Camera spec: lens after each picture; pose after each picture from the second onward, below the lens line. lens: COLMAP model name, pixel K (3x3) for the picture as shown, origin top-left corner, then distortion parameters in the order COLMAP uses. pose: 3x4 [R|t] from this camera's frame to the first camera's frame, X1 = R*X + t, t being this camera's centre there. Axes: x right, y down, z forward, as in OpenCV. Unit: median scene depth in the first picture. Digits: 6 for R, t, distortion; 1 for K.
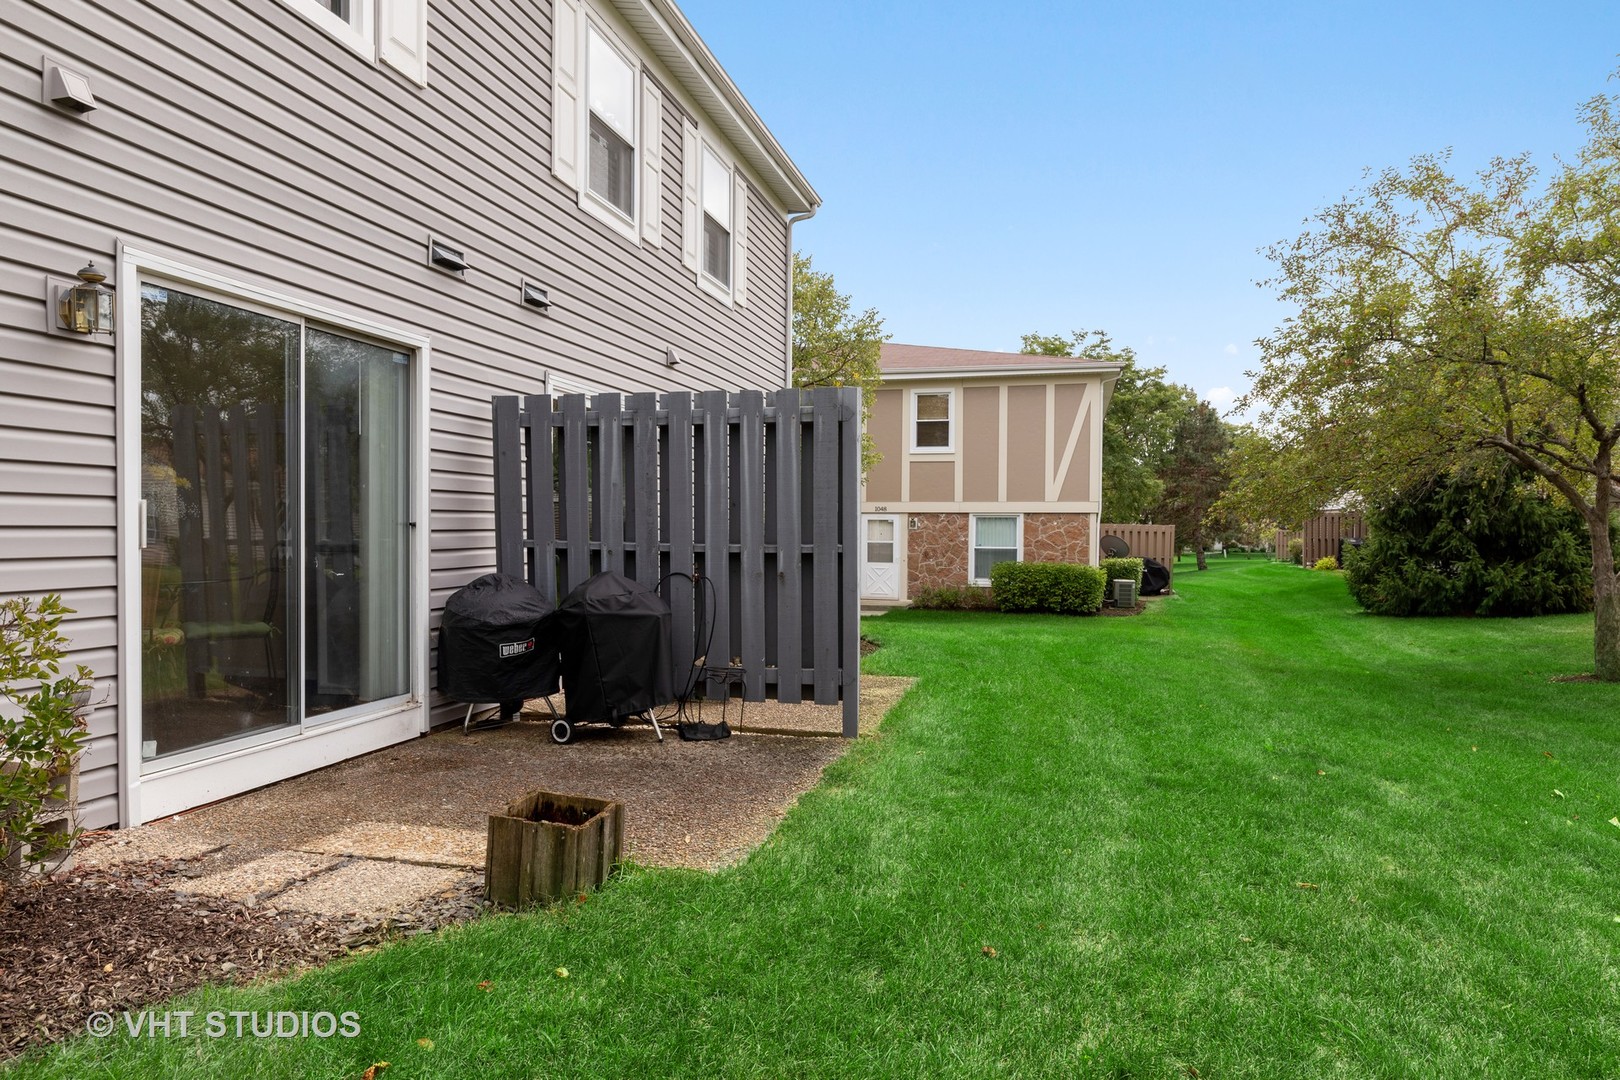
lens RADIAL K [[1017.6, 0, 809.2], [0, 1017.6, 543.8], [0, 0, 1]] dist [-0.005836, -0.000307]
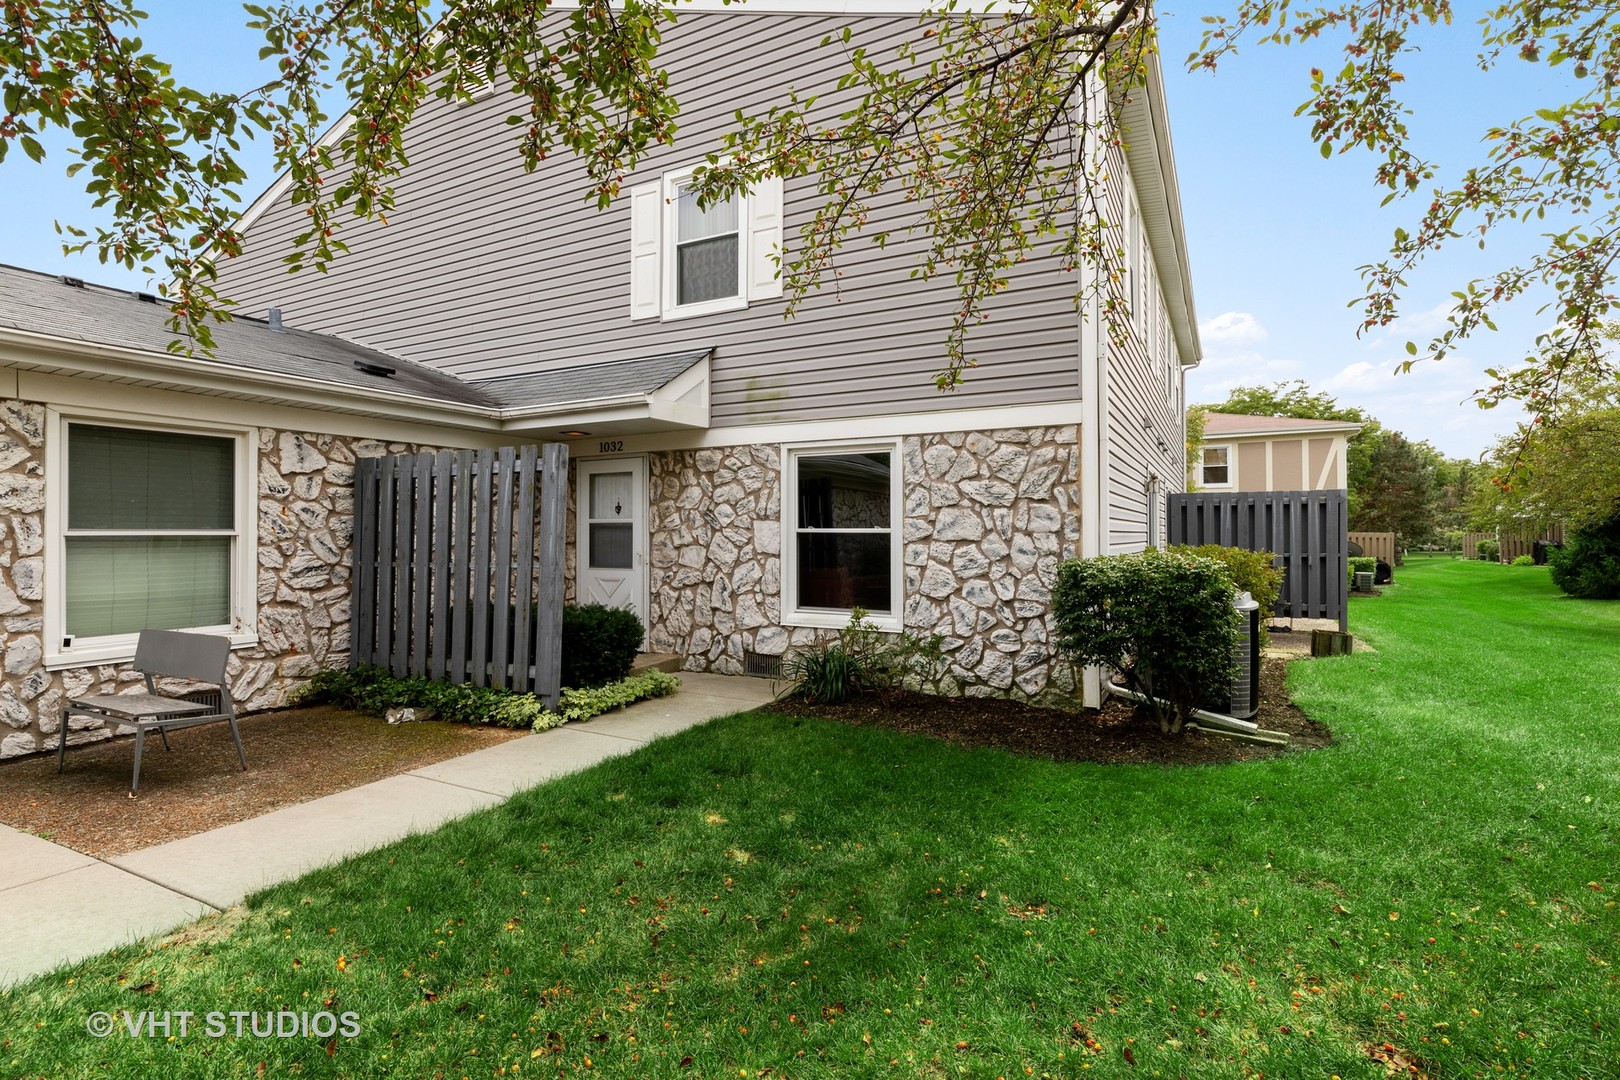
lens RADIAL K [[785.9, 0, 810.2], [0, 785.9, 530.5], [0, 0, 1]] dist [0.002094, 0.000721]
pose [[0.969257, -0.012389, -0.245740, -0.175709], [0.007373, 0.999745, -0.021323, -0.005606], [0.245942, 0.018855, 0.969101, -0.272264]]
